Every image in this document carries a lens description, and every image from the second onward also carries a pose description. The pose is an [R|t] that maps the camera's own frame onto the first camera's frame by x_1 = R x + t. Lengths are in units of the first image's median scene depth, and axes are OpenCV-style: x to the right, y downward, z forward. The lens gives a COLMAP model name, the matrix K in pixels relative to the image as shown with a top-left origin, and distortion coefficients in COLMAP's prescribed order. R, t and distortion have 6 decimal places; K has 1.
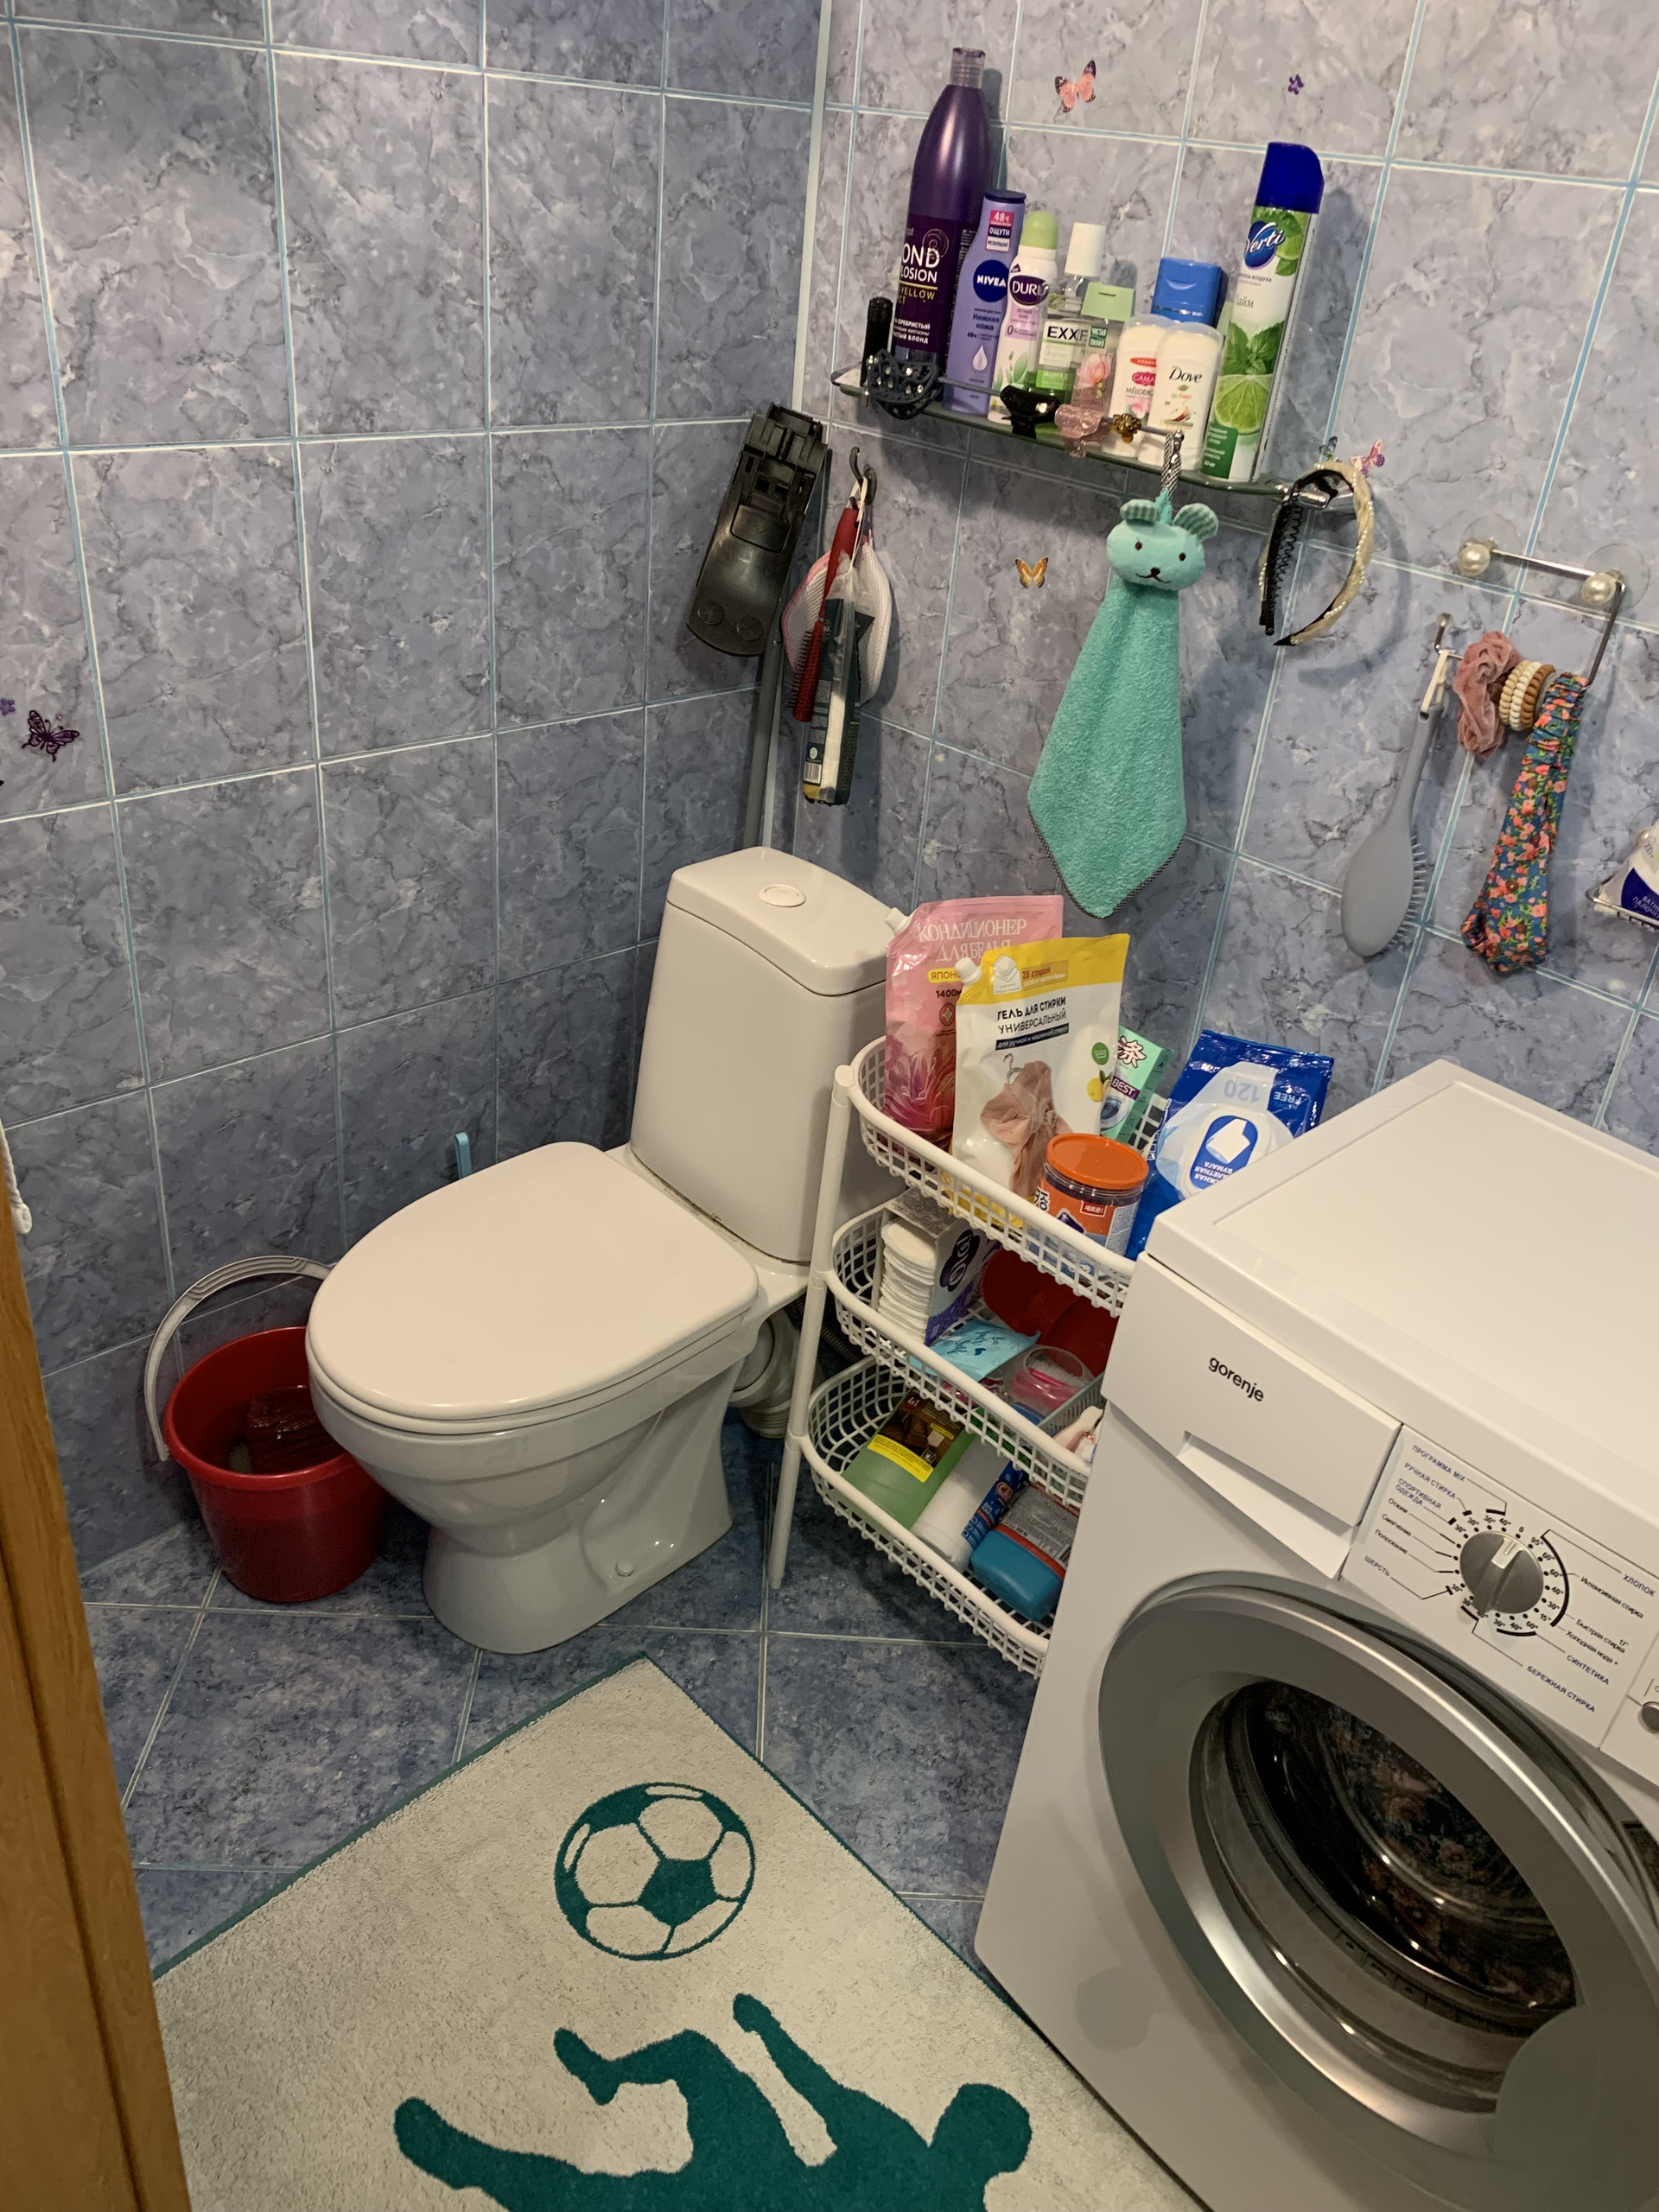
lens RADIAL K [[1683.5, 0, 824.7], [0, 1683.5, 1122.9], [0, 0, 1]] dist [0.039573, -0.050006]
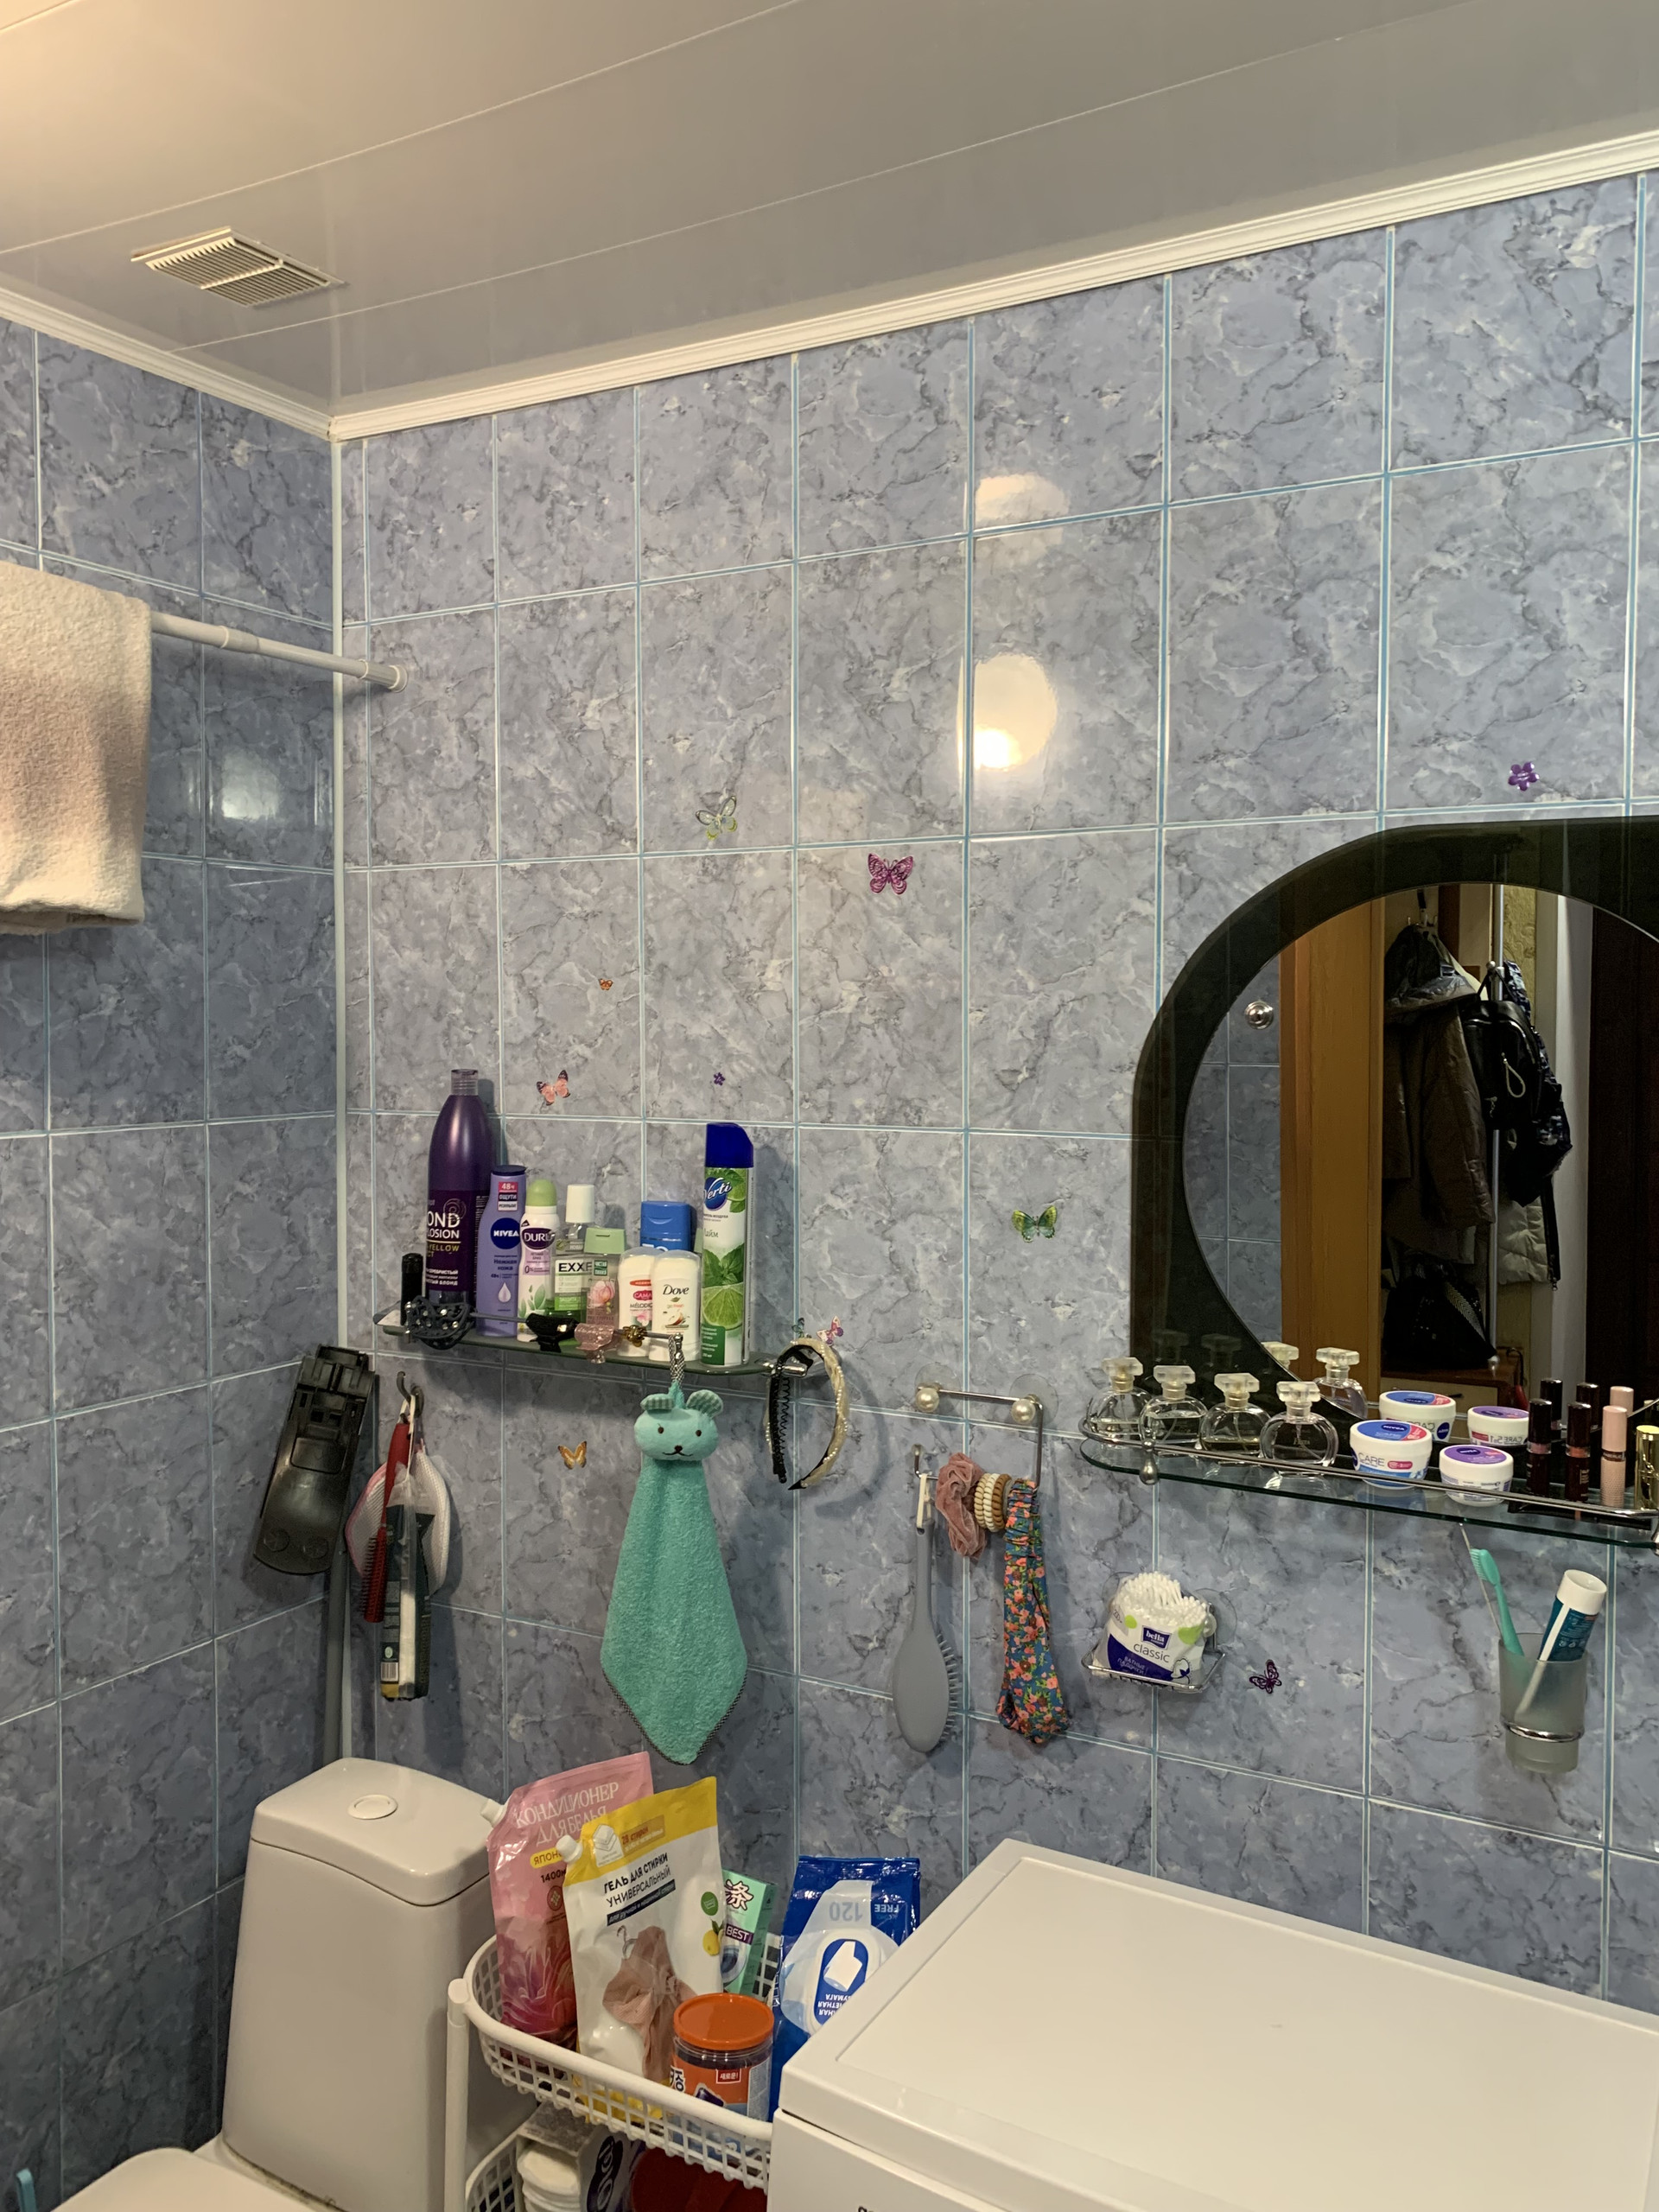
lens RADIAL K [[1683.5, 0, 861.1], [0, 1683.5, 1082.0], [0, 0, 1]] dist [0.039573, -0.050006]
pose [[0.949698, -0.092235, 0.299277, -0.011952], [0.223108, 0.869895, -0.439892, -0.001698], [-0.219766, 0.484535, 0.846716, -0.139956]]
